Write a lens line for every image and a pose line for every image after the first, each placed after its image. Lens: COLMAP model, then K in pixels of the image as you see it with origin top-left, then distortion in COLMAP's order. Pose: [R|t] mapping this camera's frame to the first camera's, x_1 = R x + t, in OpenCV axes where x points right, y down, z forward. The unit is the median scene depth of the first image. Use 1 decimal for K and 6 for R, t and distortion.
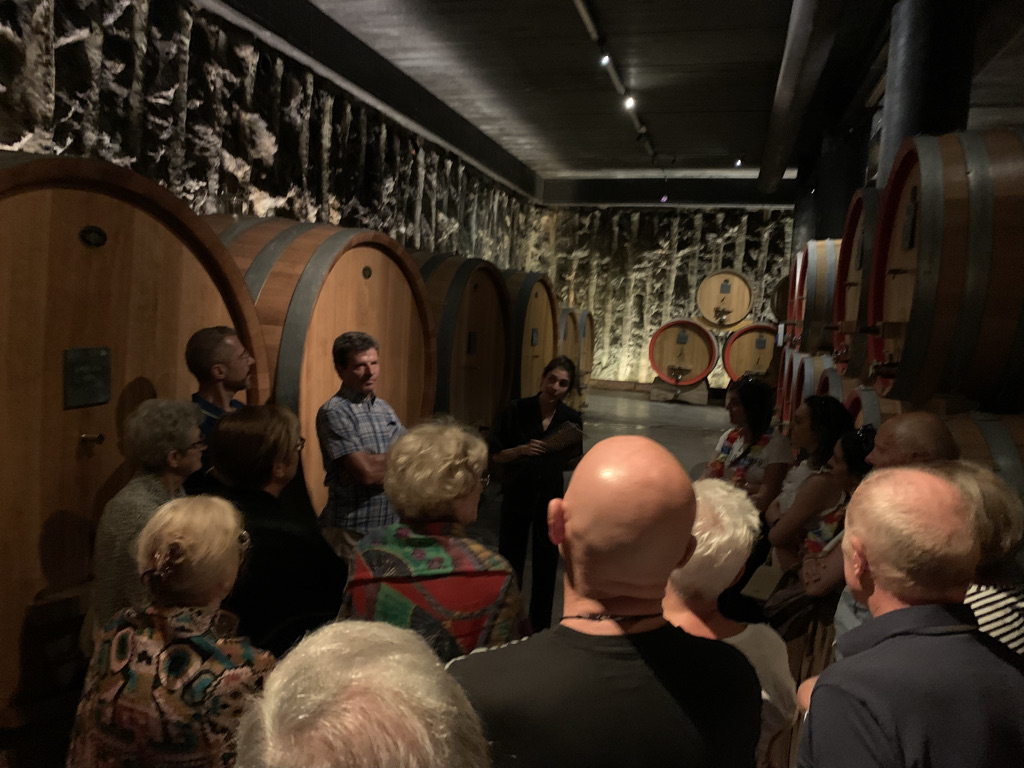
lens RADIAL K [[791.3, 0, 512.0], [0, 791.3, 384.0], [0, 0, 1]] dist [-0.001175, -0.007178]
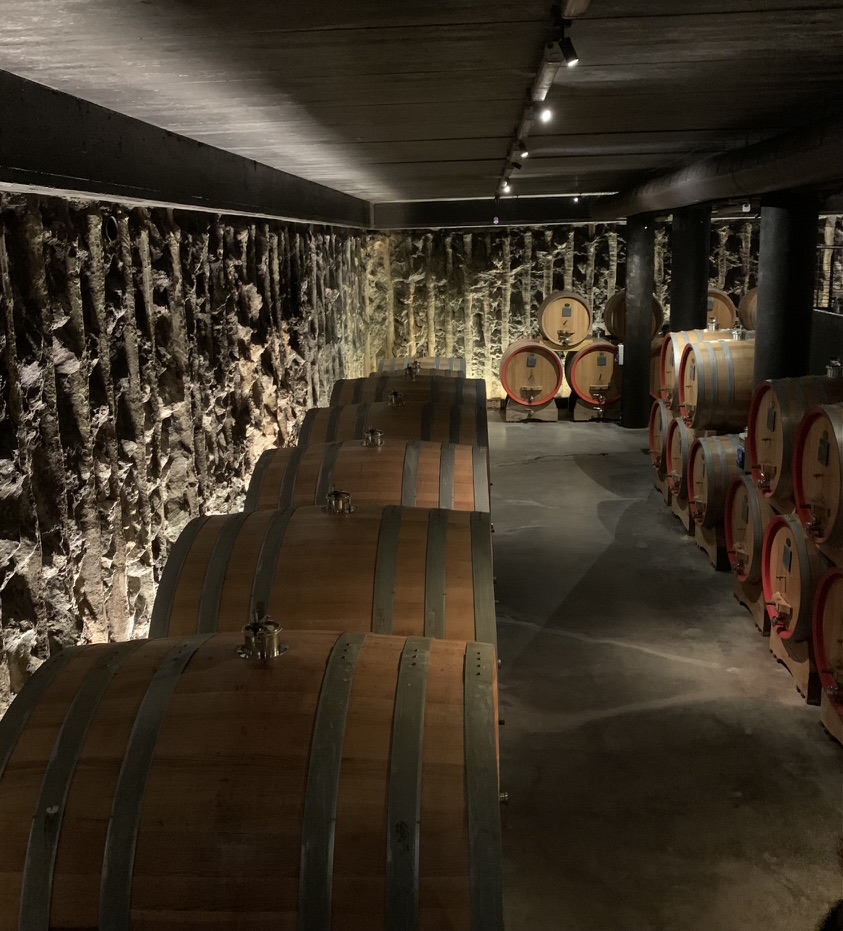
lens RADIAL K [[909.0, 0, 422.8], [0, 909.0, 440.5], [0, 0, 1]] dist [0.008443, 0.002840]
pose [[0.976834, -0.114813, 0.180591, -0.144293], [0.092679, 0.987617, 0.126583, -0.107919], [-0.192888, -0.106914, 0.975379, -0.164363]]
